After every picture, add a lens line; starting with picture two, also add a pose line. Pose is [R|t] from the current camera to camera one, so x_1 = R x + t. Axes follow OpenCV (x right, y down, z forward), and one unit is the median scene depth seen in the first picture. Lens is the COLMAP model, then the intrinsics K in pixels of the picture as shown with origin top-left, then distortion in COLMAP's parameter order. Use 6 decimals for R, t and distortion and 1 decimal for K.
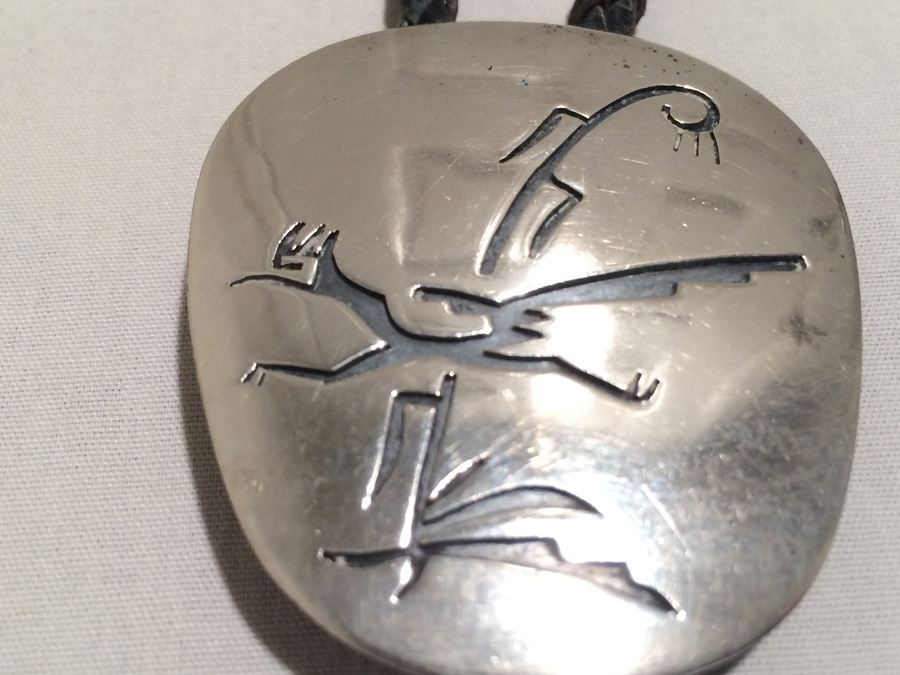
lens RADIAL K [[1125.3, 0, 450.0], [0, 1125.3, 337.5], [0, 0, 1]] dist [0.005513, -0.020497]
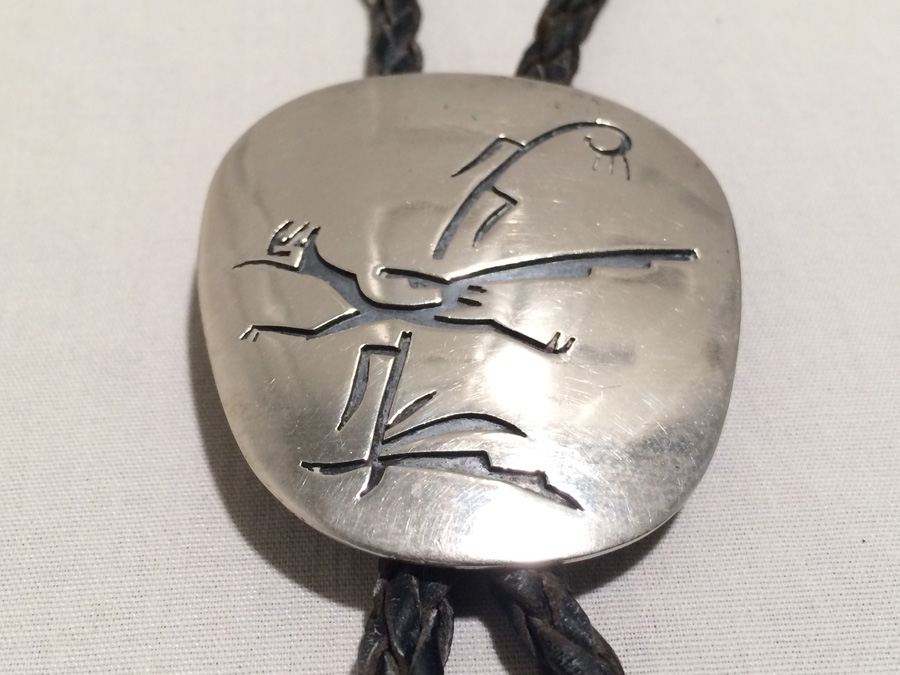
lens RADIAL K [[1073.0, 0, 450.0], [0, 1073.0, 337.5], [0, 0, 1]] dist [-0.007502, 0.021830]
pose [[0.999971, 0.001402, 0.007489, 0.037393], [-0.000789, 0.996693, -0.081260, 0.128660], [-0.007578, 0.081251, 0.996665, -0.180895]]
